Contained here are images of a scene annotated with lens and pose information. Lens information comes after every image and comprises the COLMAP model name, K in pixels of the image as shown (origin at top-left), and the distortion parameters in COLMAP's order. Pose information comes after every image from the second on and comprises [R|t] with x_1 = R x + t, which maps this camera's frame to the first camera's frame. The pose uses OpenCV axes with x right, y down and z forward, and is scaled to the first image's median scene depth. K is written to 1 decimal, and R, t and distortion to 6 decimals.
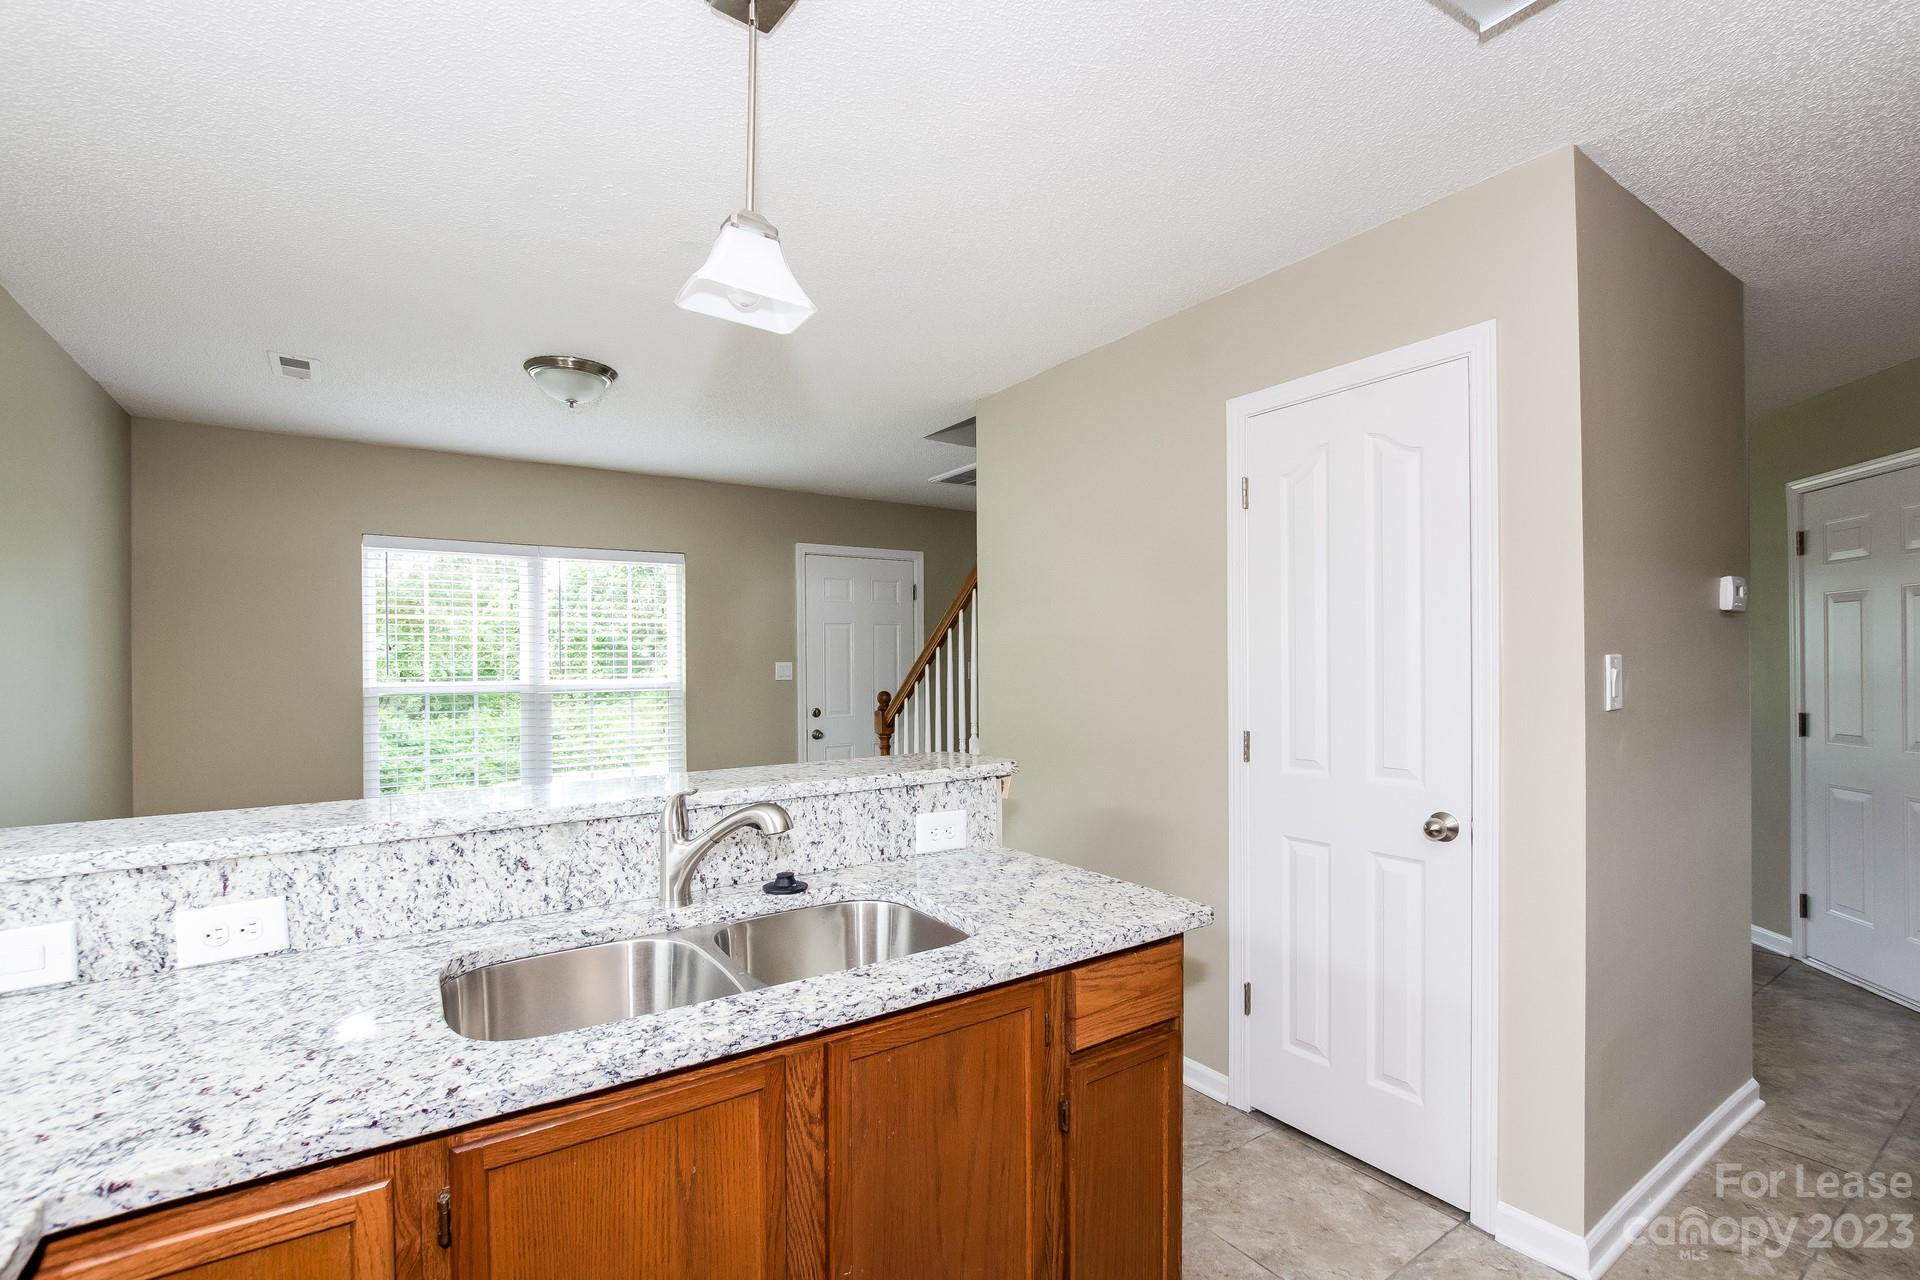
lens RADIAL K [[854.7, 0, 942.8], [0, 854.7, 661.7], [0, 0, 1]] dist [-0.024144, 0.010309]
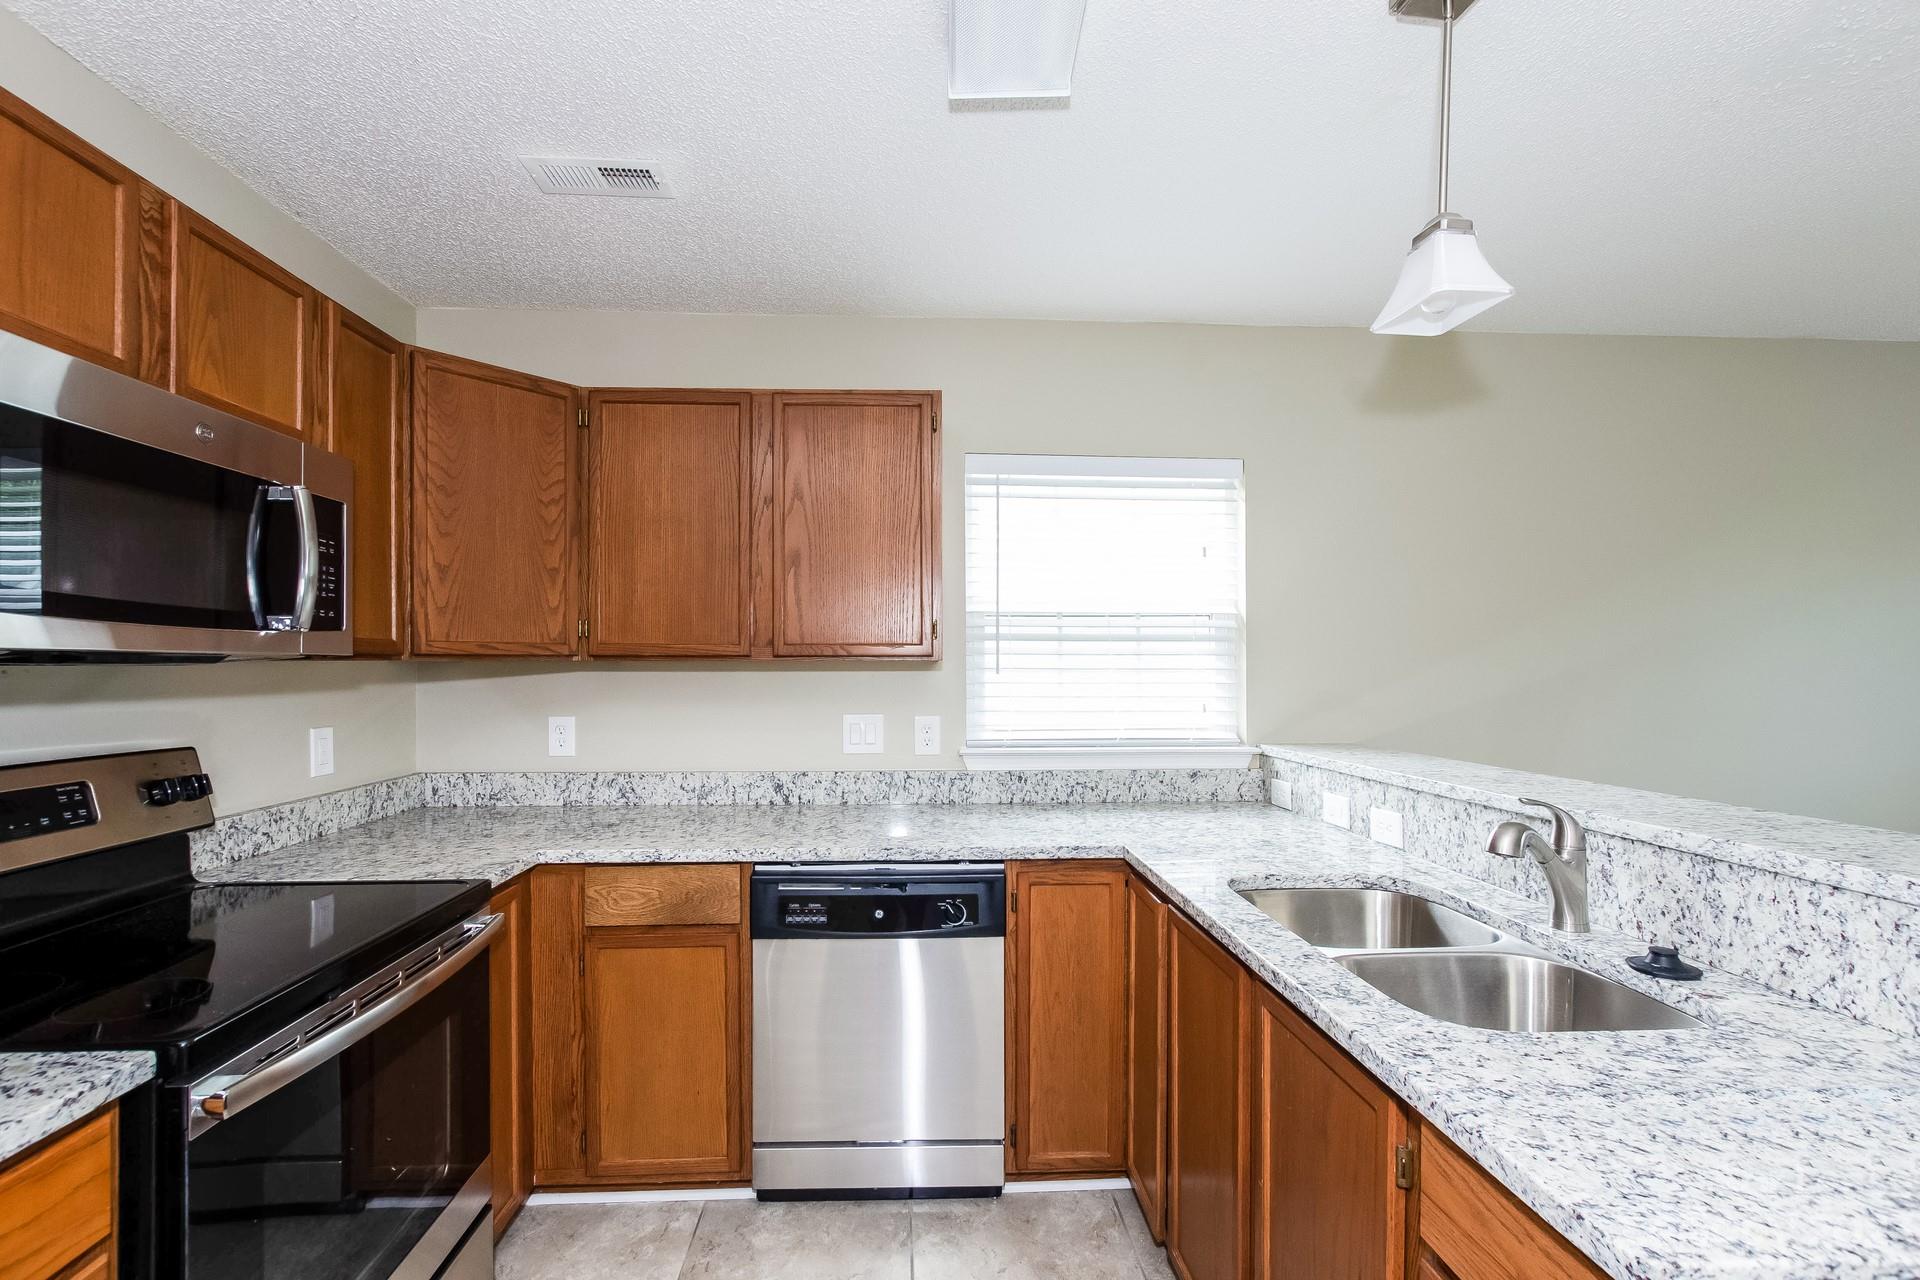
lens RADIAL K [[854.7, 0, 942.8], [0, 854.7, 661.7], [0, 0, 1]] dist [-0.024144, 0.010309]
pose [[-0.517234, 0.003211, -0.855838, 0.908671], [0.005027, 0.999987, 0.000714, -0.008315], [0.855829, -0.003933, -0.517243, 0.990962]]
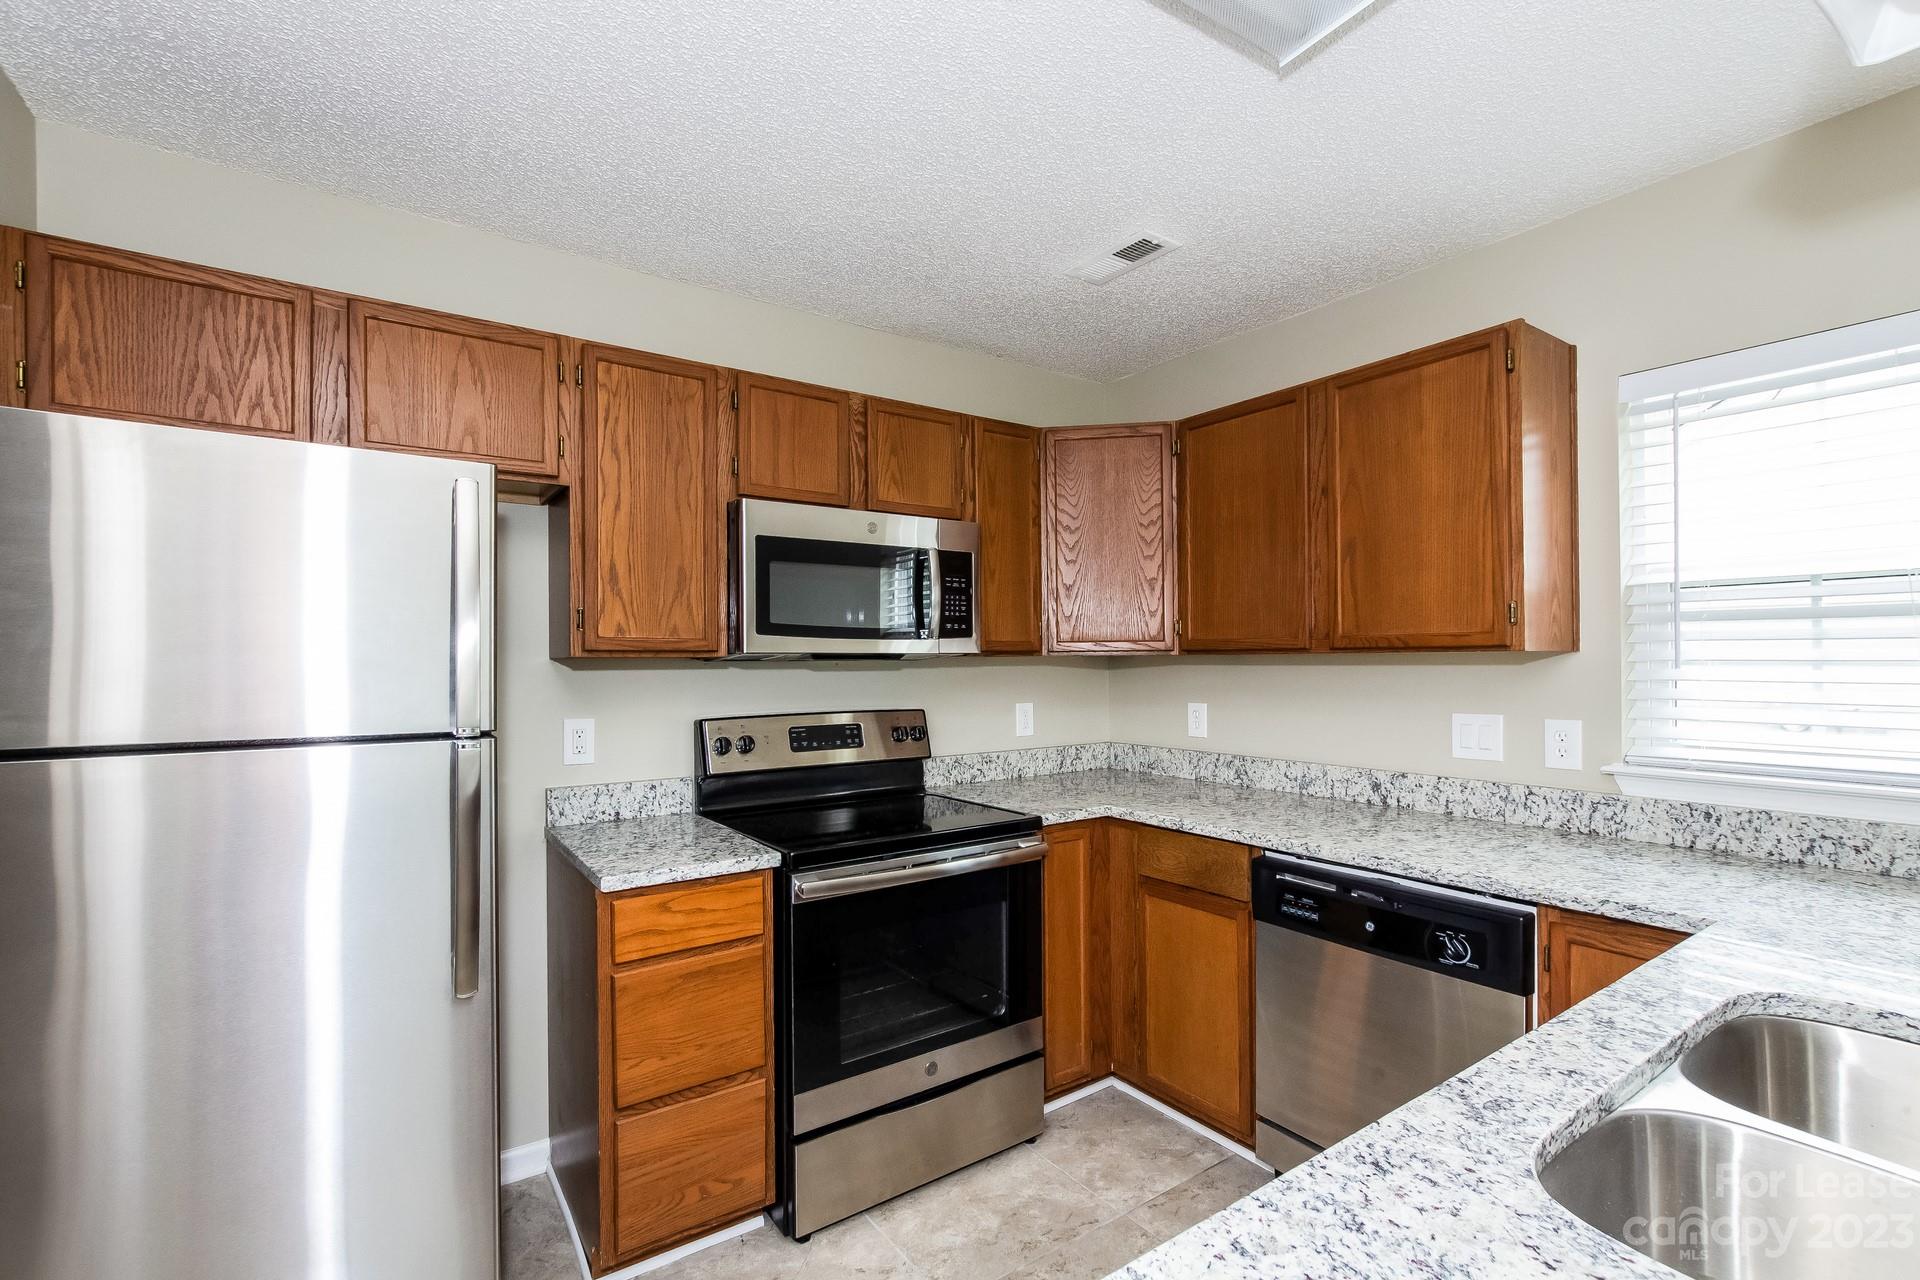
lens RADIAL K [[854.7, 0, 942.8], [0, 854.7, 661.7], [0, 0, 1]] dist [-0.024144, 0.010309]
pose [[-0.999880, 0.012233, -0.009488, 0.396073], [0.012234, 0.999925, -0.000029, -0.003551], [0.009487, -0.000145, -0.999955, 1.485248]]
